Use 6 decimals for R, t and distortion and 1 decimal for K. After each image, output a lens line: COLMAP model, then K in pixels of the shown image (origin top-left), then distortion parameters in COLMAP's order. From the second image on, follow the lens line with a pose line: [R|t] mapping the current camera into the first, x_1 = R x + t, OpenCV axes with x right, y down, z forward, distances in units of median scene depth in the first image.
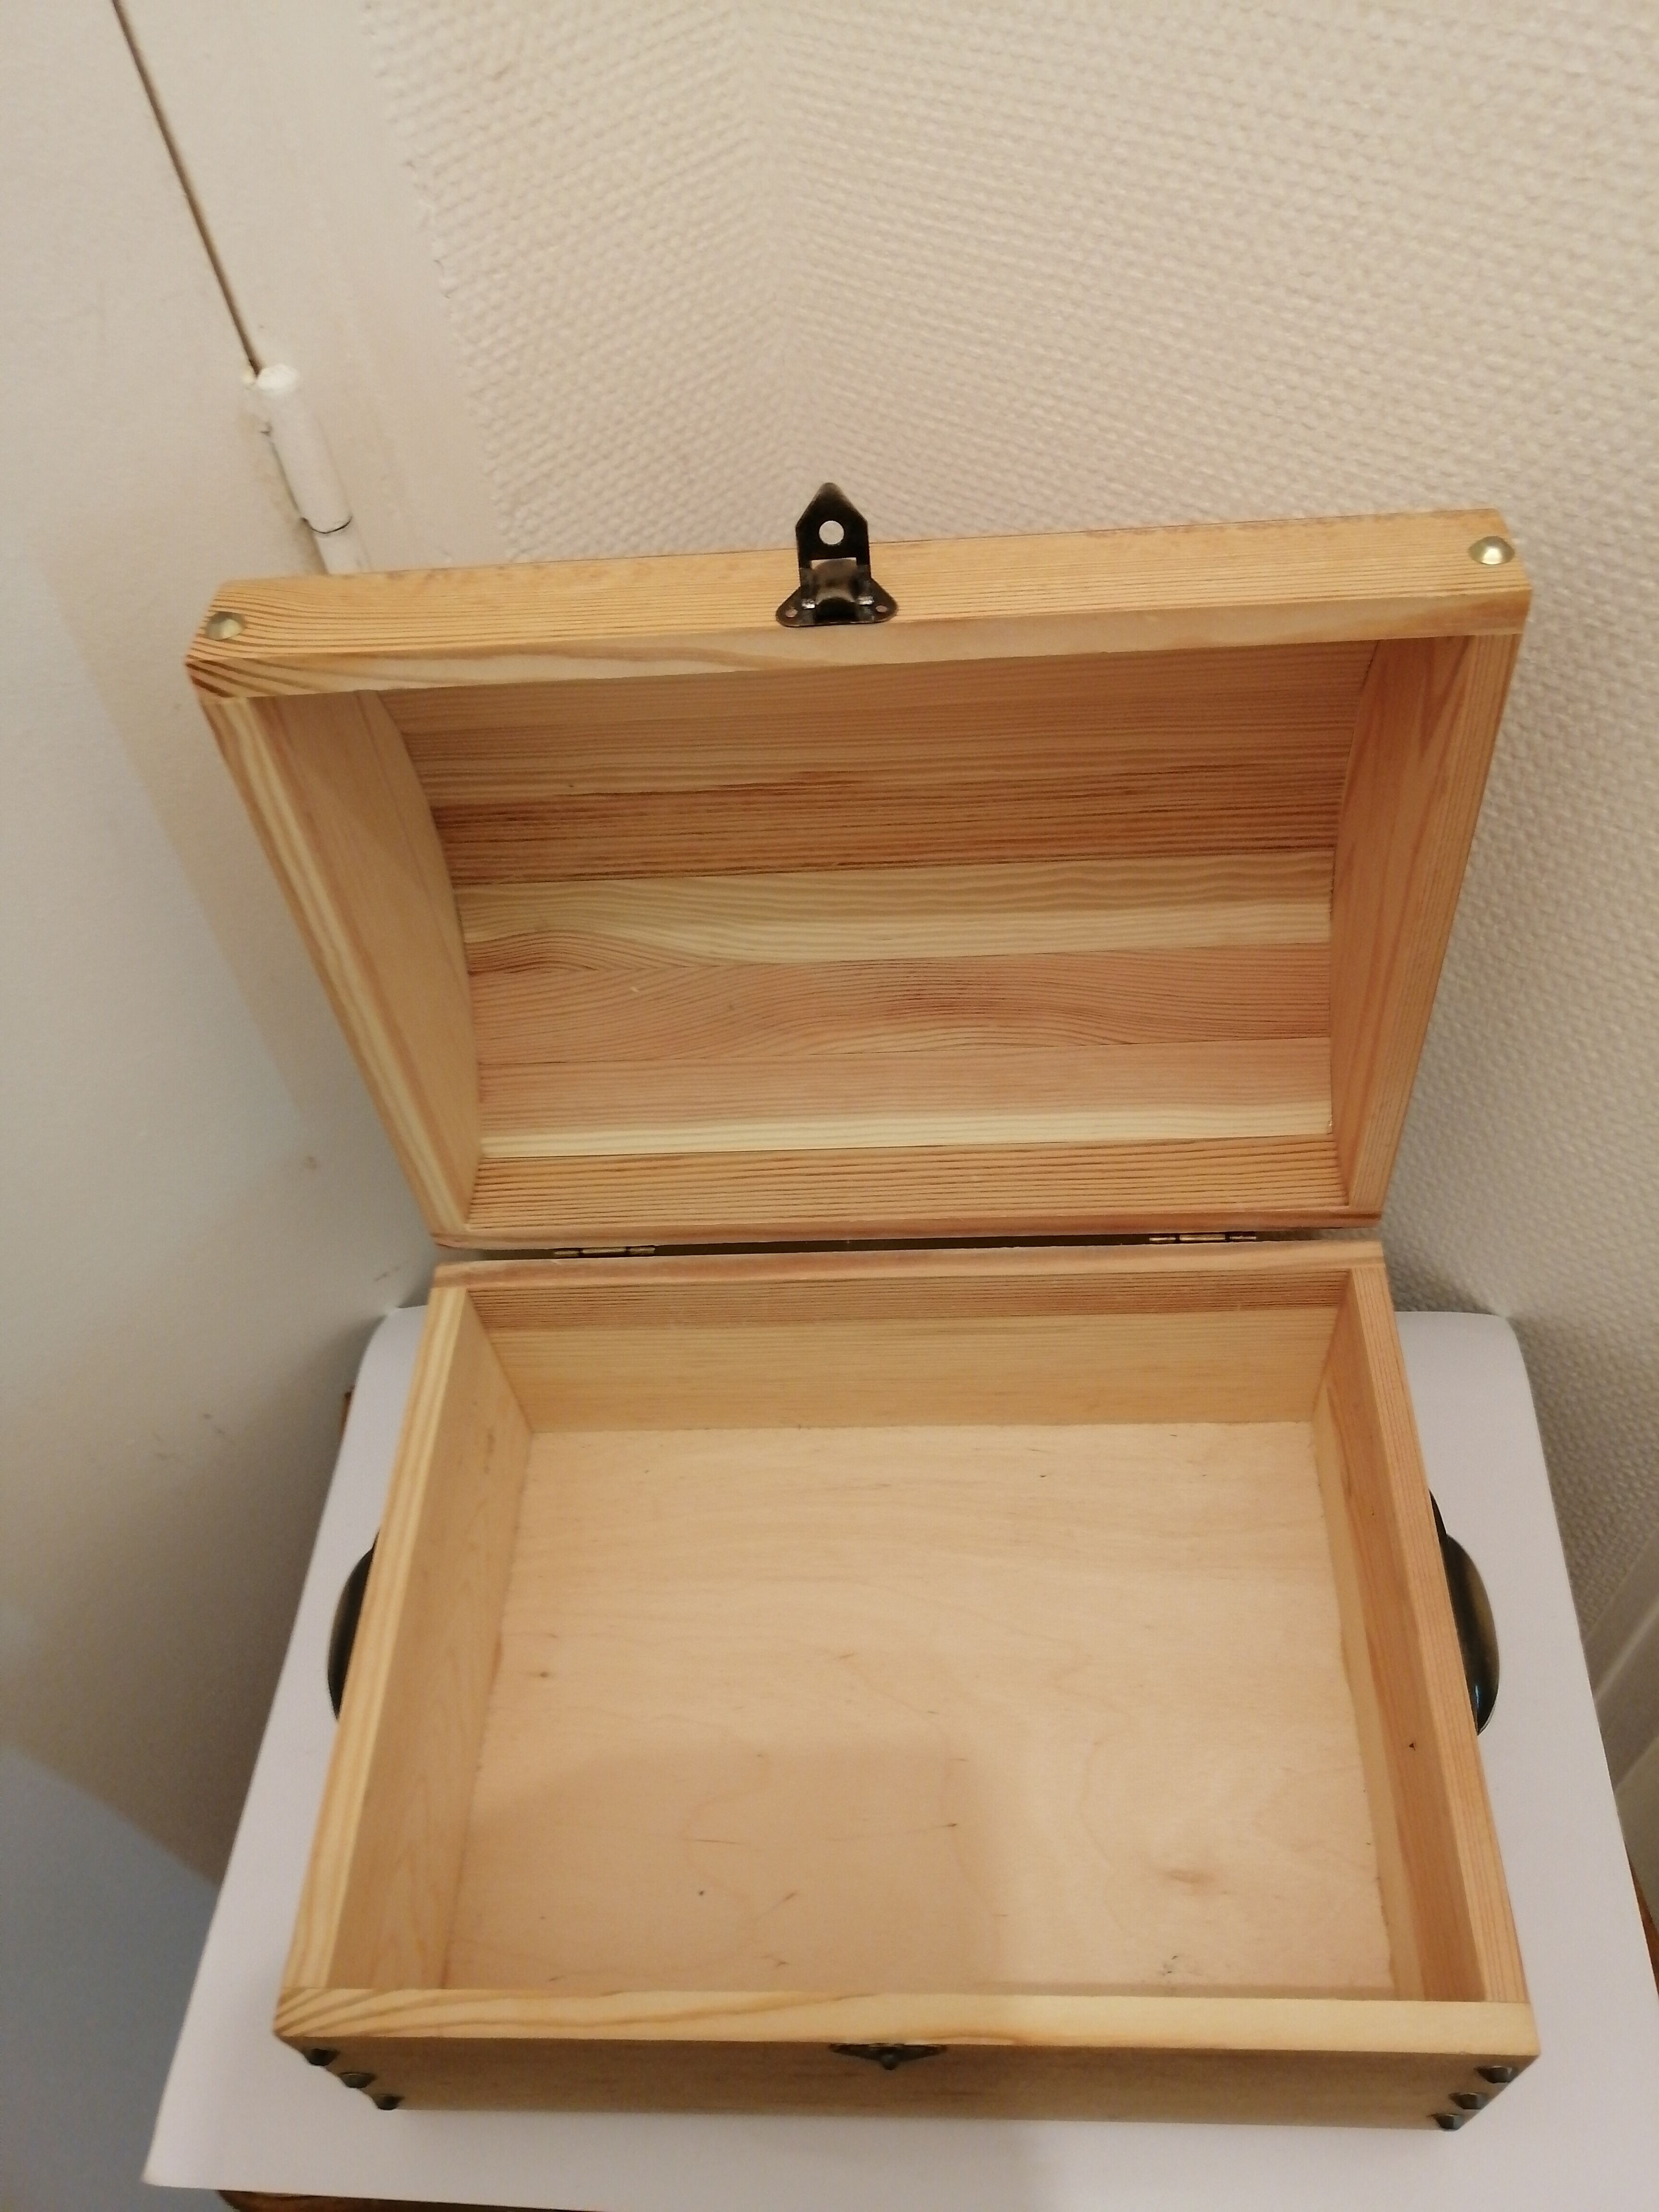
lens RADIAL K [[1748.4, 0, 837.7], [0, 1748.4, 1118.1], [0, 0, 1]] dist [-0.032921, 0.060473]
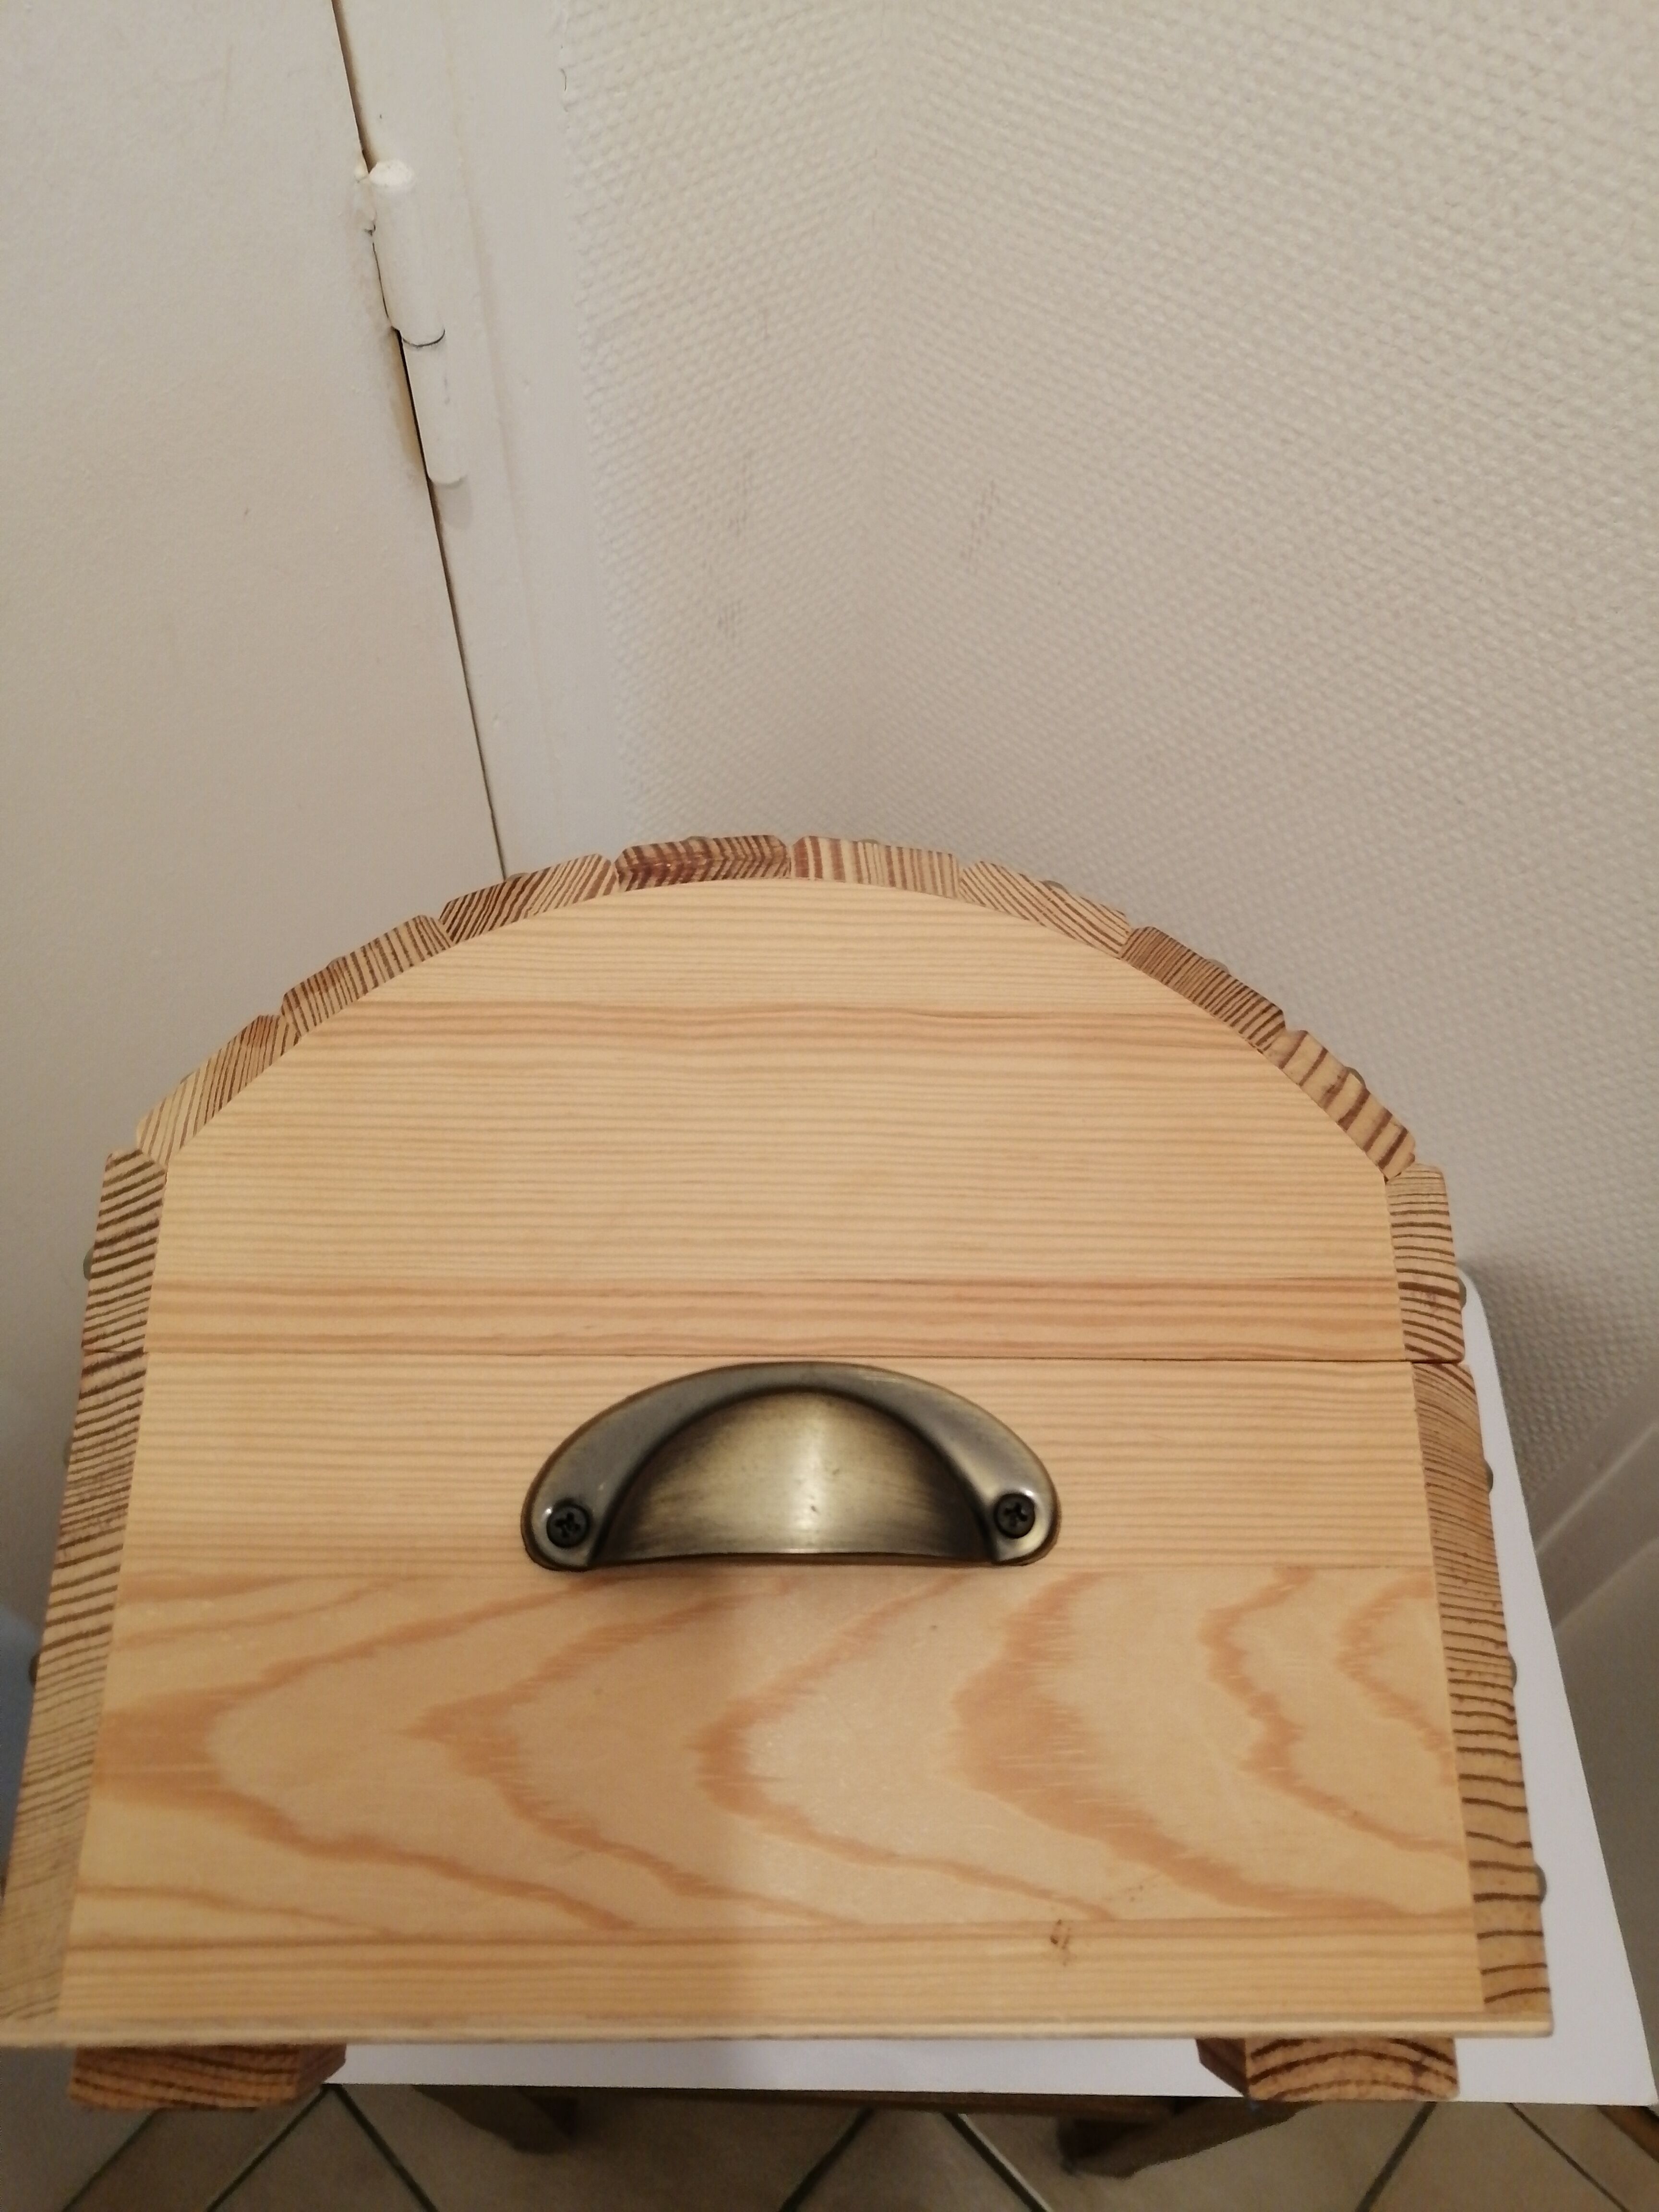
lens RADIAL K [[1749.8, 0, 828.9], [0, 1749.8, 1122.4], [0, 0, 1]] dist [-0.029203, 0.051565]
pose [[0.992781, 0.087013, 0.082552, -0.112362], [-0.092353, 0.993717, 0.063229, 0.008535], [-0.076532, -0.070397, 0.994579, -0.005966]]
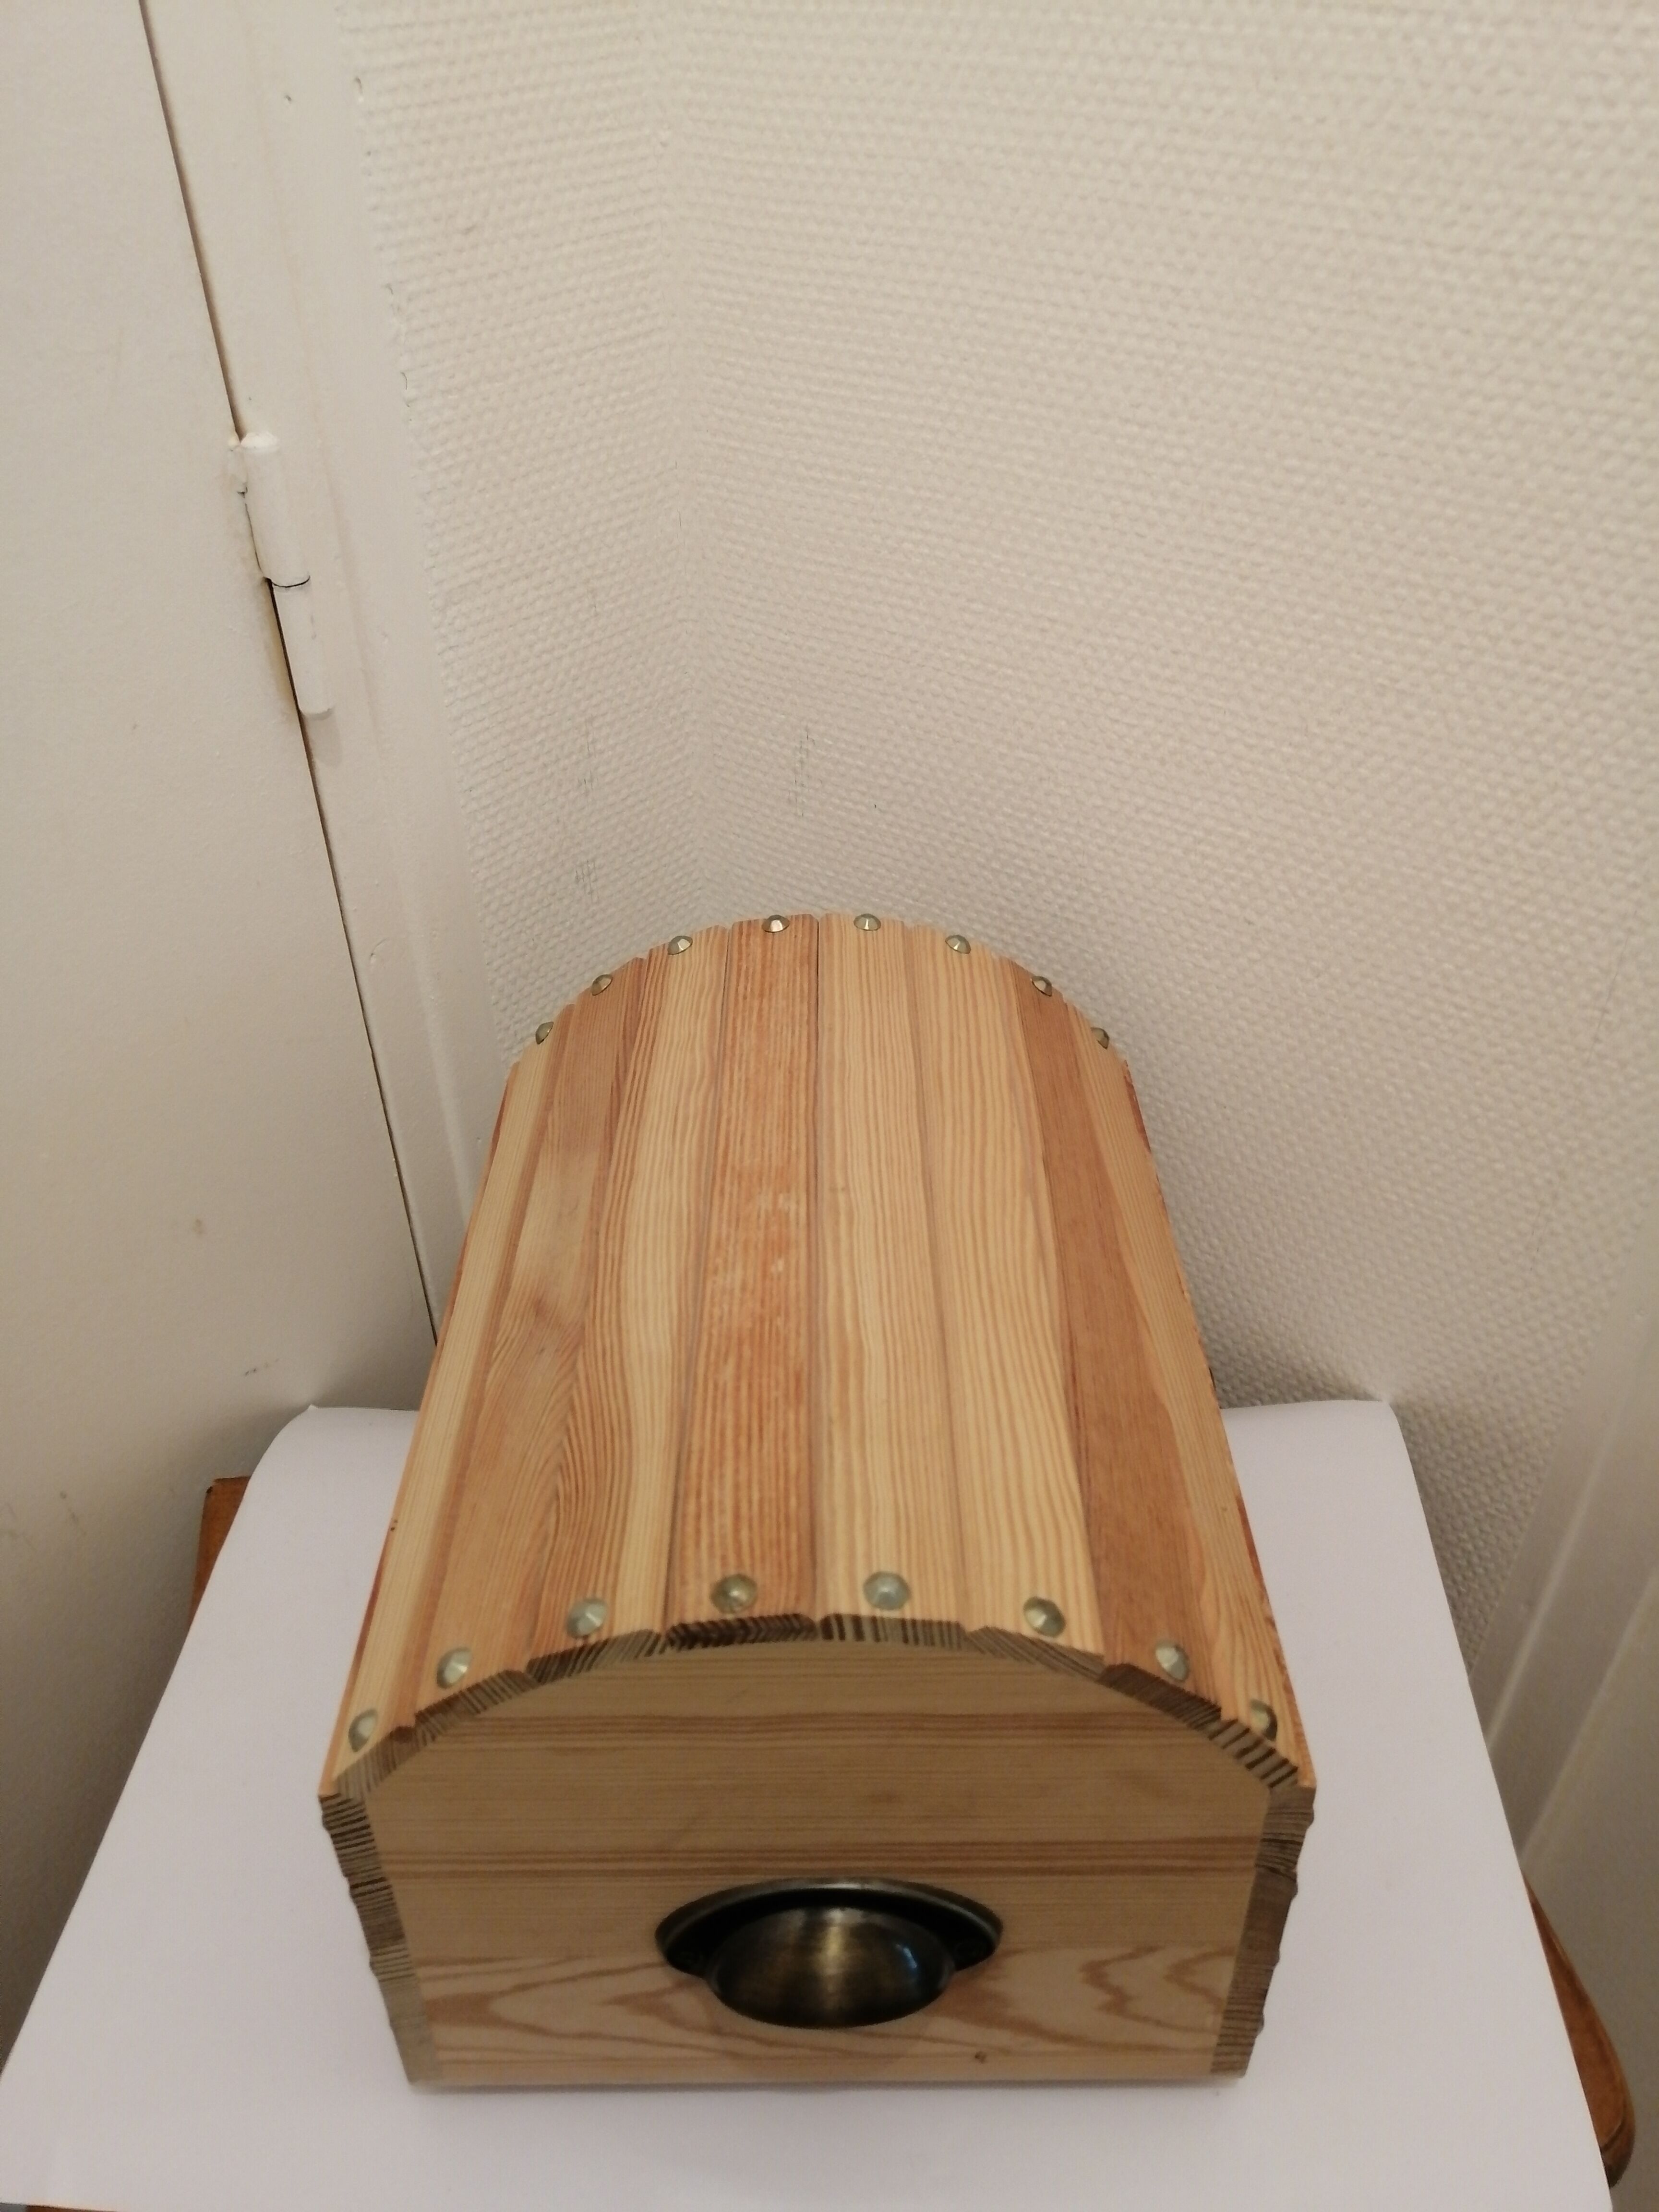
lens RADIAL K [[1740.7, 0, 843.2], [0, 1740.7, 1109.2], [0, 0, 1]] dist [-0.026183, 0.057686]
pose [[0.992164, 0.014336, 0.124117, -0.074460], [0.015234, 0.972103, -0.234061, 0.258475], [-0.124010, 0.234118, 0.964267, -0.037626]]
